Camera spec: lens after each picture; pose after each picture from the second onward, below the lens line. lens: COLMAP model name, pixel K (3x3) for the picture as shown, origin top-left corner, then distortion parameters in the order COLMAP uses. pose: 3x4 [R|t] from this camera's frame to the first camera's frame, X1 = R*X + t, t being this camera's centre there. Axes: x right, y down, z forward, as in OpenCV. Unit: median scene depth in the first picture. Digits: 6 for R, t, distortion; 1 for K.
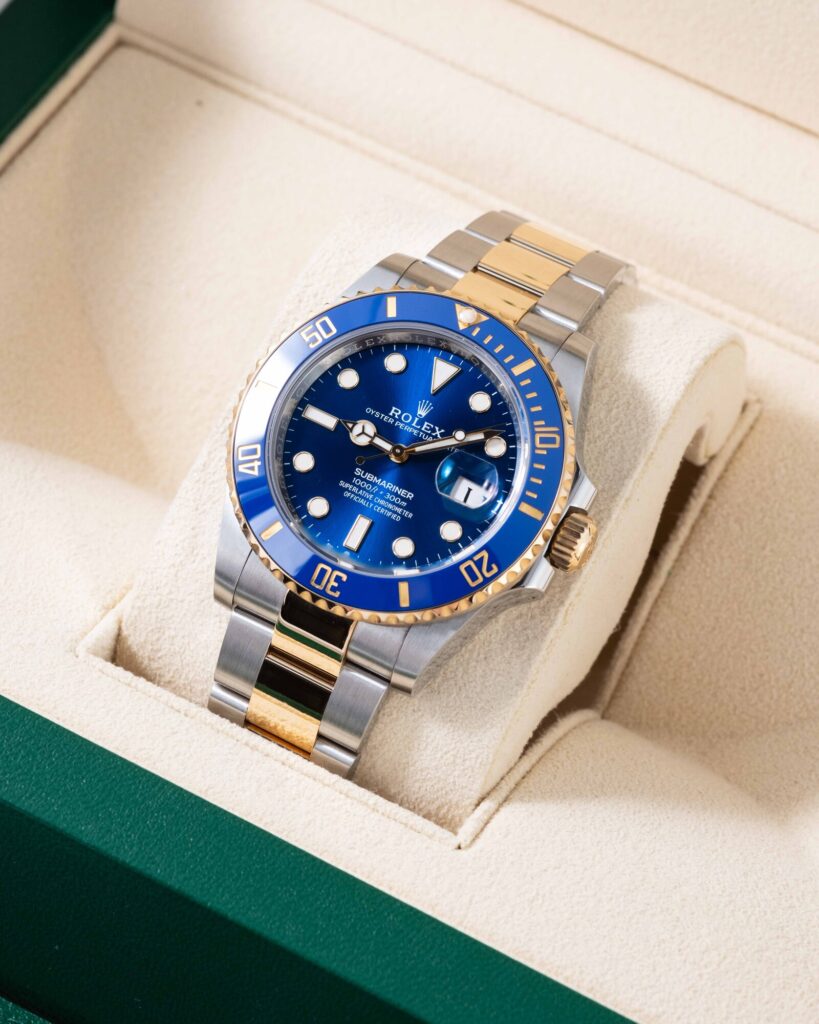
lens RADIAL K [[3879.5, 0, 409.5], [0, 3879.5, 512.0], [0, 0, 1]] dist [0.202476, -0.578147]
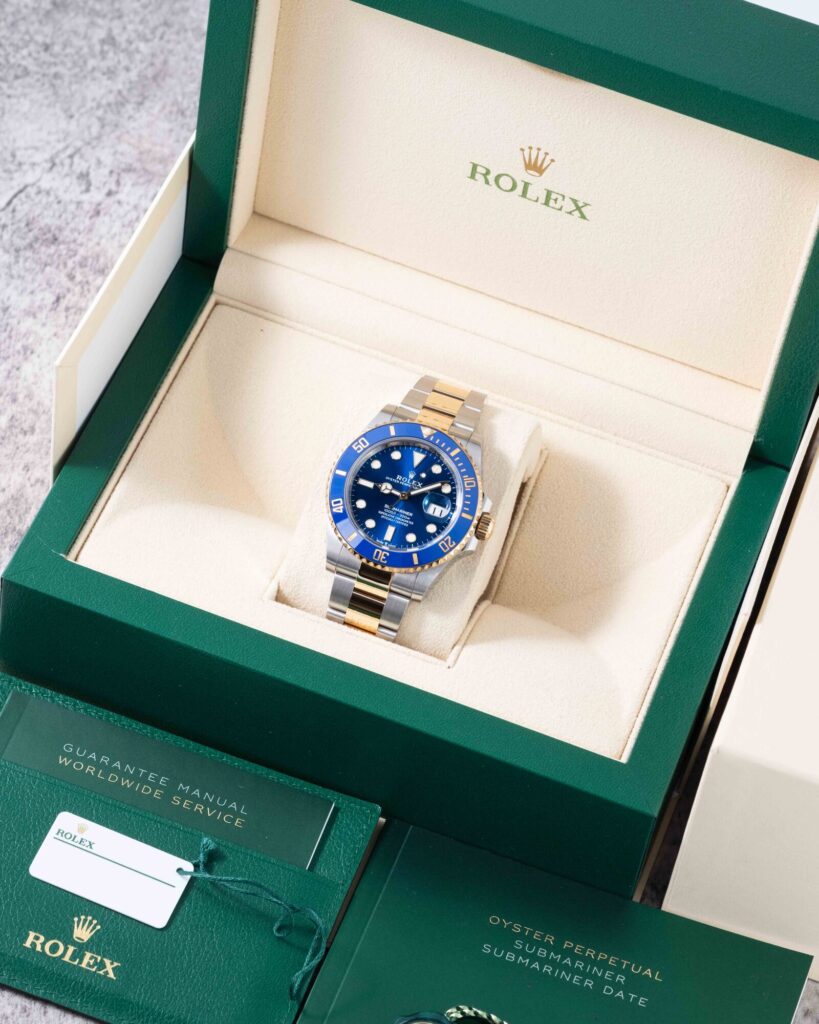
lens RADIAL K [[3879.5, 0, 409.5], [0, 3879.5, 512.0], [0, 0, 1]] dist [0.202476, -0.578147]
pose [[0.986107, -0.105073, 0.128655, -0.286762], [0.100606, 0.994091, 0.040758, -0.096309], [-0.132178, -0.027249, 0.990851, -1.210856]]
